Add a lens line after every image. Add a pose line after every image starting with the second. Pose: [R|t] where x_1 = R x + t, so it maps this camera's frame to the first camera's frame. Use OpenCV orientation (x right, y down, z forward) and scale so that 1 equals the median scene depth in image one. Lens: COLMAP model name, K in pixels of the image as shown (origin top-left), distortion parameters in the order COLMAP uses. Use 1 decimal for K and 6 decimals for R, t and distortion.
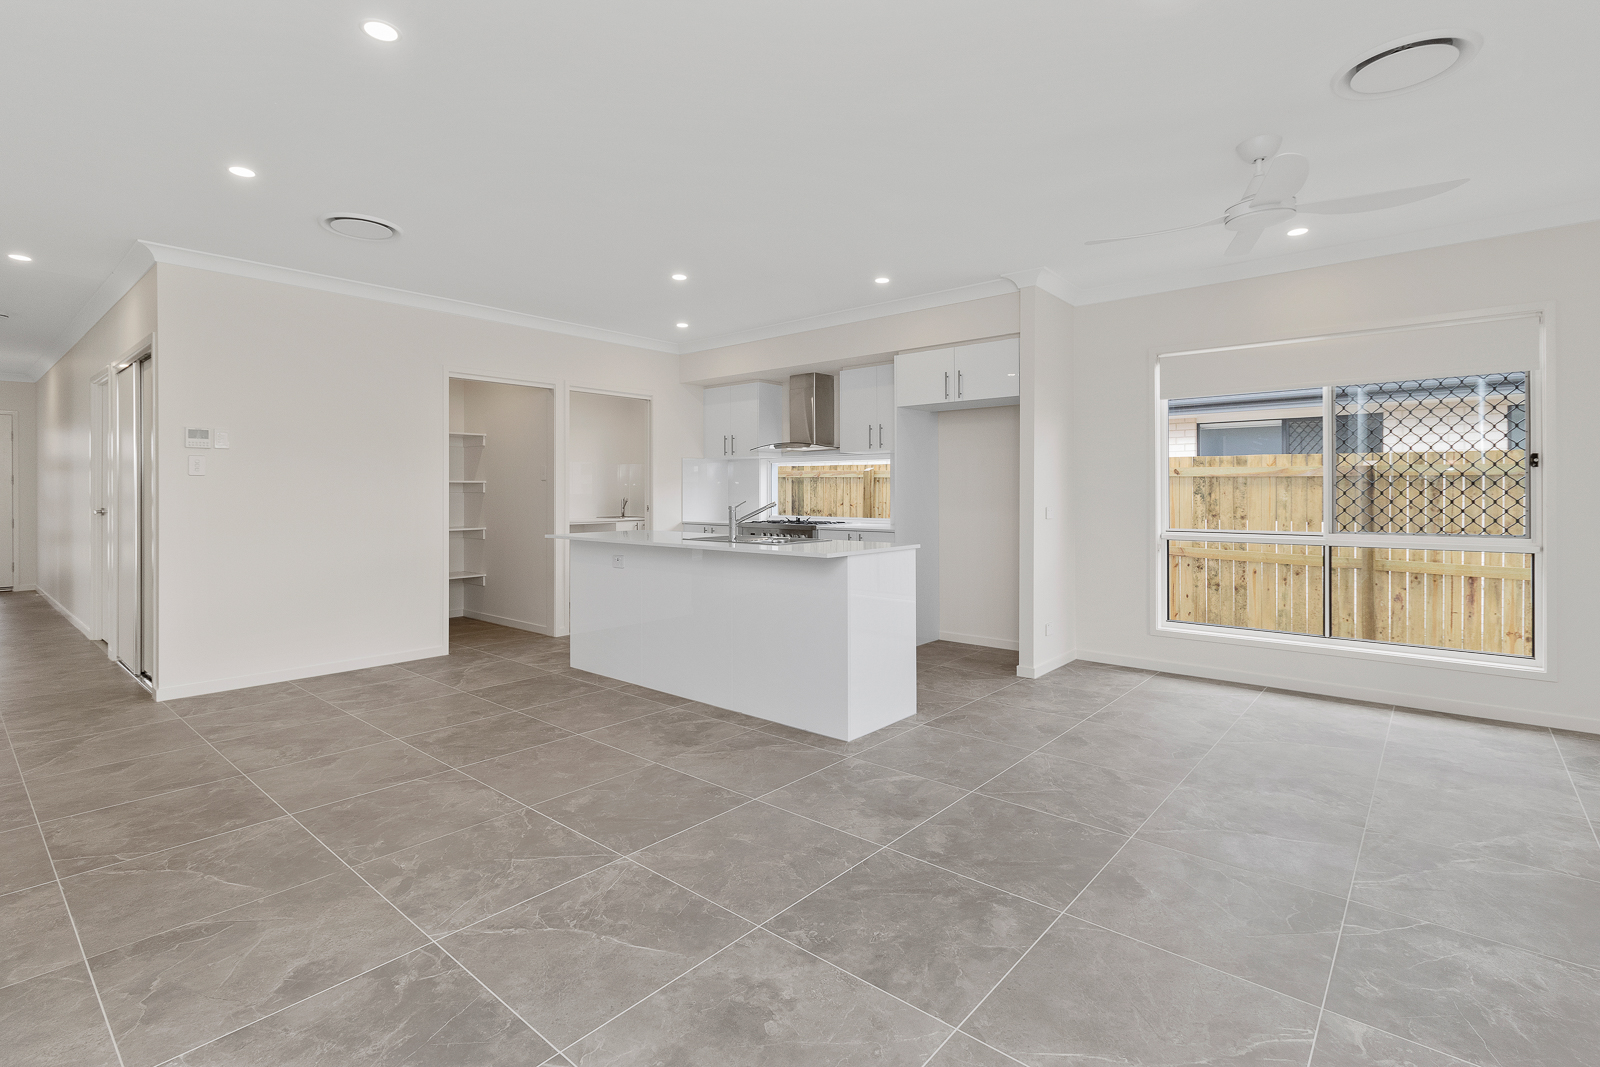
lens RADIAL K [[747.4, 0, 800.4], [0, 747.4, 487.7], [0, 0, 1]] dist [-0.008562, 0.001151]
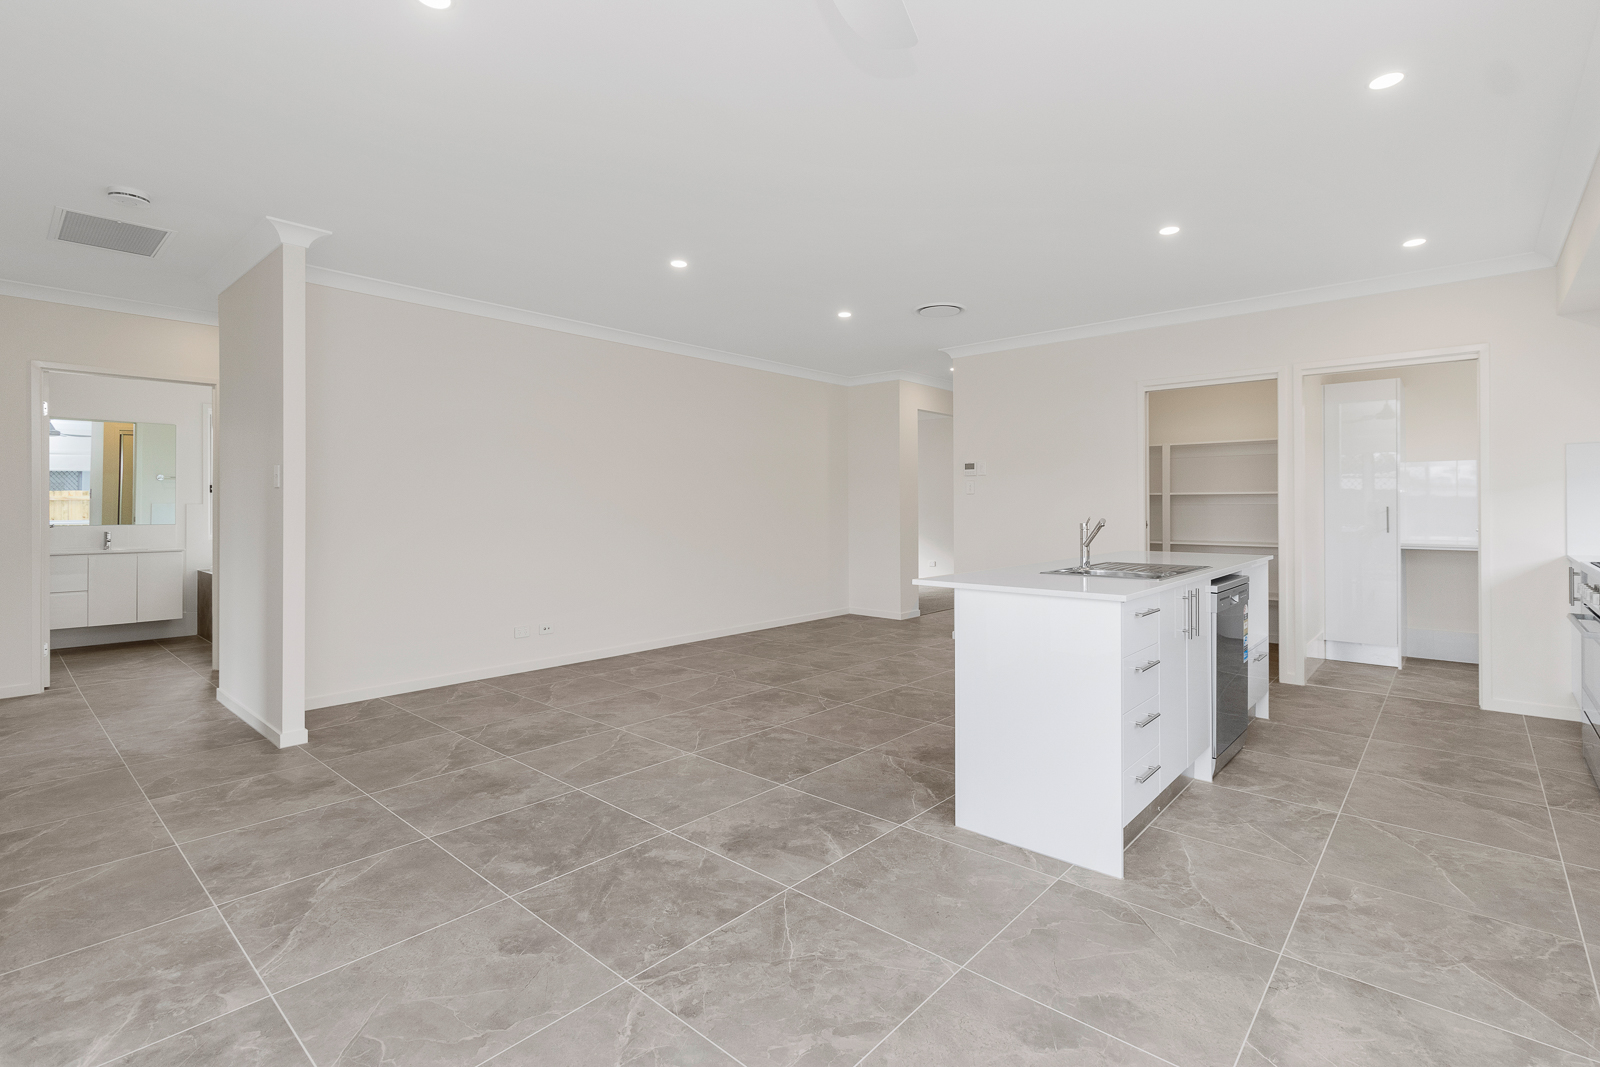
lens RADIAL K [[747.4, 0, 798.8], [0, 747.4, 505.5], [0, 0, 1]] dist [-0.008562, 0.001151]
pose [[-0.015585, 0.004303, -0.999869, 1.068714], [0.004864, 0.999979, 0.004228, 0.005232], [0.999867, -0.004798, -0.015606, 1.085880]]
